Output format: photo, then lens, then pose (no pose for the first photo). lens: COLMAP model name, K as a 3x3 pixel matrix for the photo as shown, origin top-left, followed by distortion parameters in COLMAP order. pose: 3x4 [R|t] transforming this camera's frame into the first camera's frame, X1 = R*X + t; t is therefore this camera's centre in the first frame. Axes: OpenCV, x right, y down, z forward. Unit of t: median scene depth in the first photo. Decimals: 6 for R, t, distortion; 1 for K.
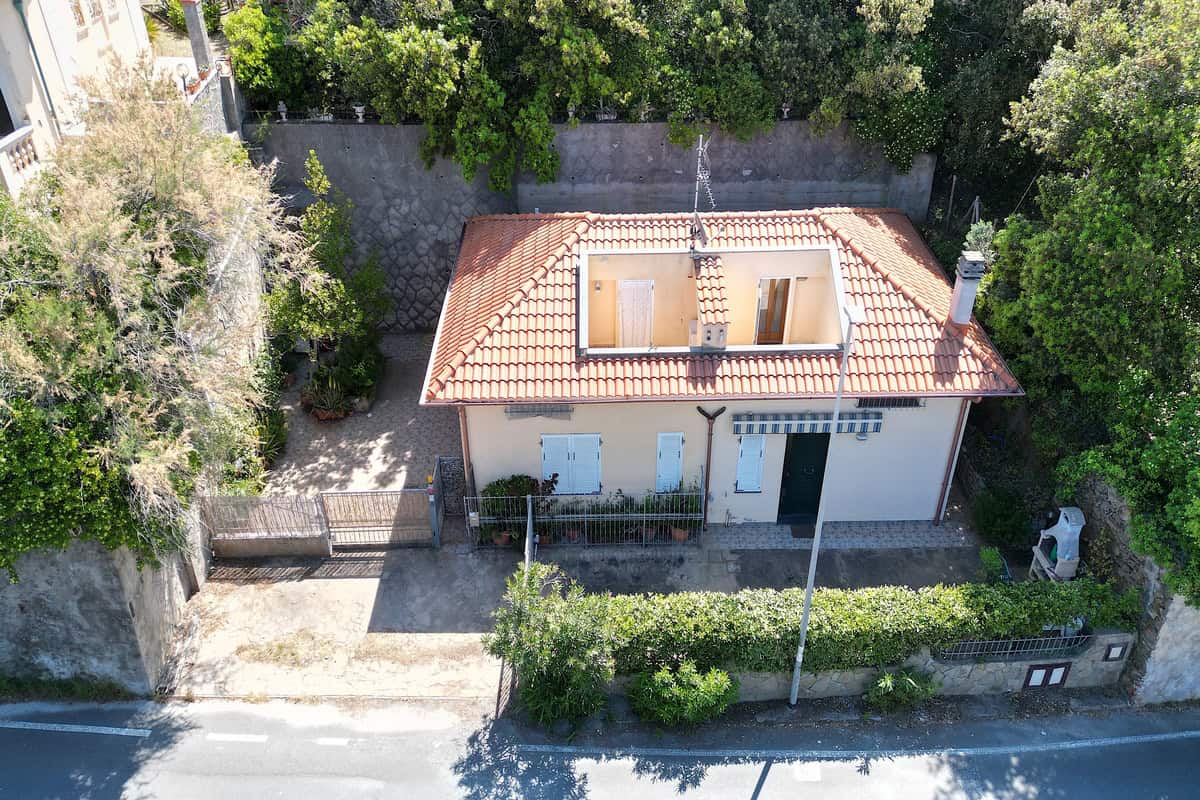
lens RADIAL K [[982.1, 0, 606.0], [0, 982.1, 278.0], [0, 0, 1]] dist [0.005328, 0.000735]
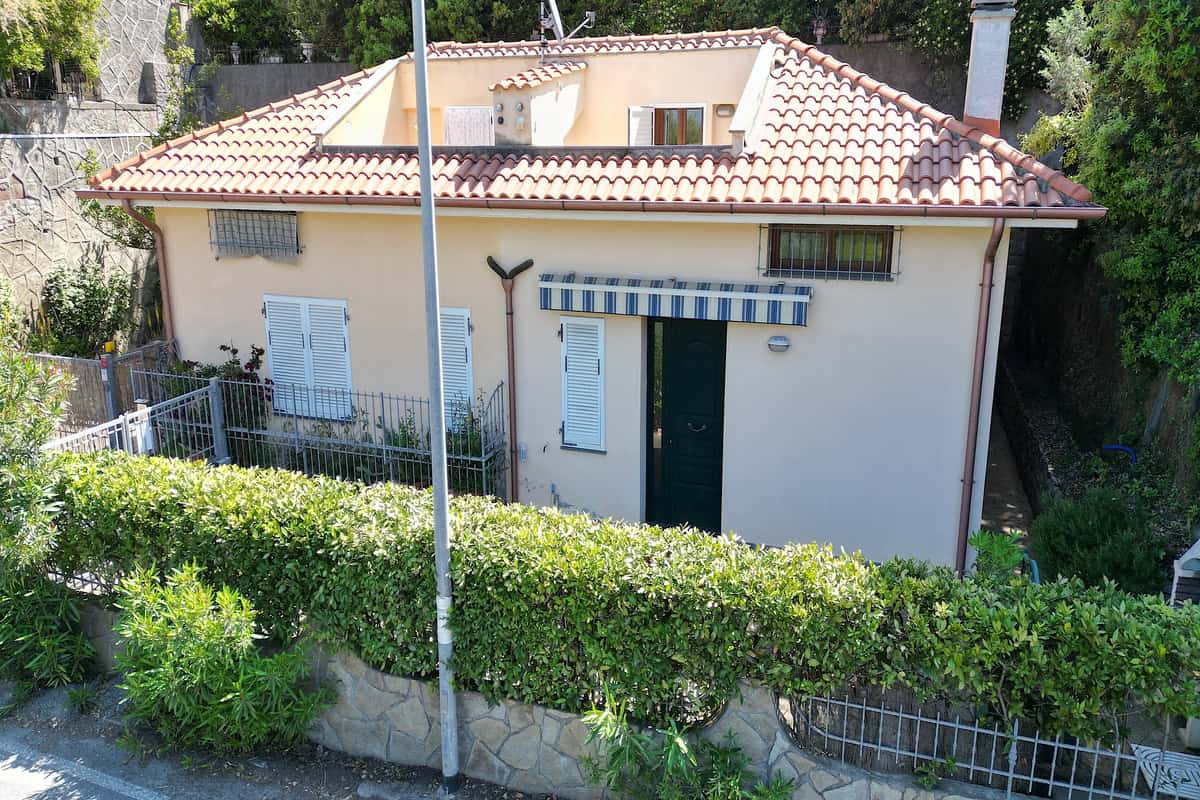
lens RADIAL K [[895.6, 0, 596.1], [0, 895.6, 384.5], [0, 0, 1]] dist [0.010915, -0.003593]
pose [[0.936221, 0.076951, -0.342883, 0.345234], [-0.171889, 0.951317, -0.255834, 0.331296], [0.306504, 0.298454, 0.903870, 0.563144]]
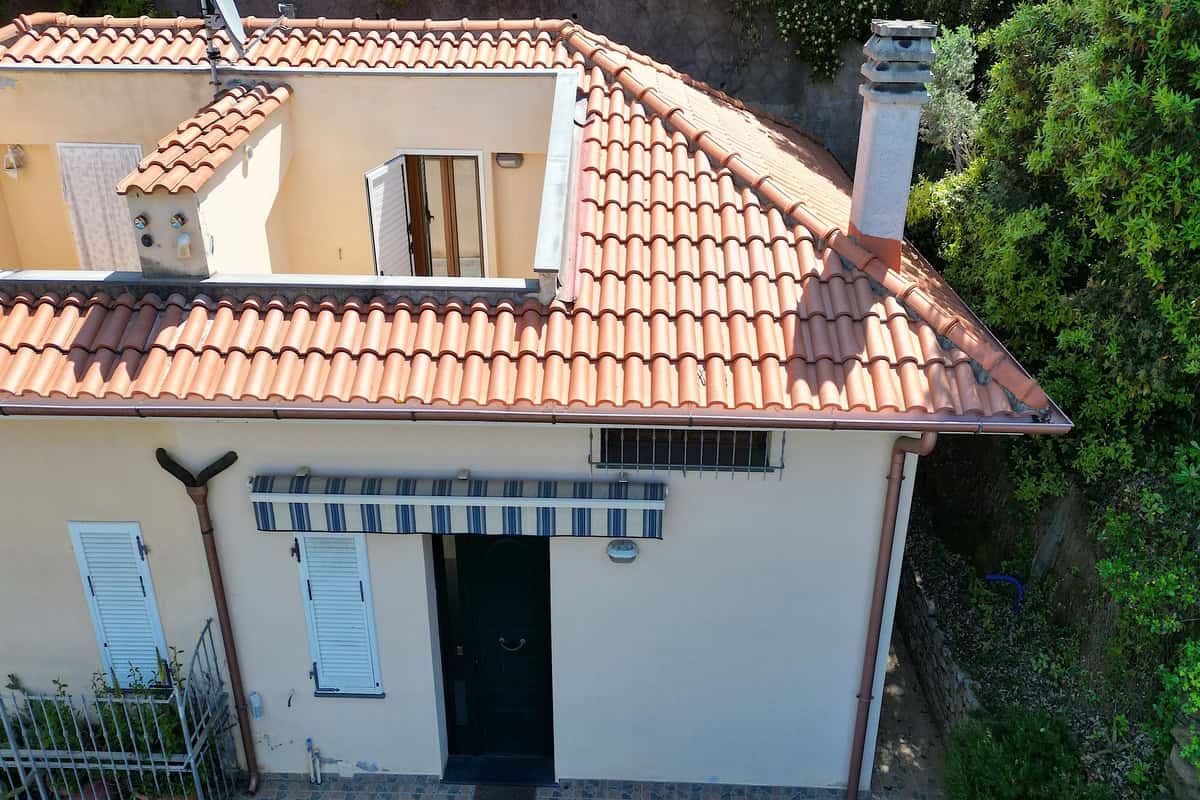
lens RADIAL K [[889.0, 0, 622.1], [0, 889.0, 333.1], [0, 0, 1]] dist [0.103000, -0.130998]
pose [[0.998407, 0.026813, -0.049644, 0.283422], [-0.033354, 0.990144, -0.136022, 0.129208], [0.045507, 0.137461, 0.989461, 0.673291]]
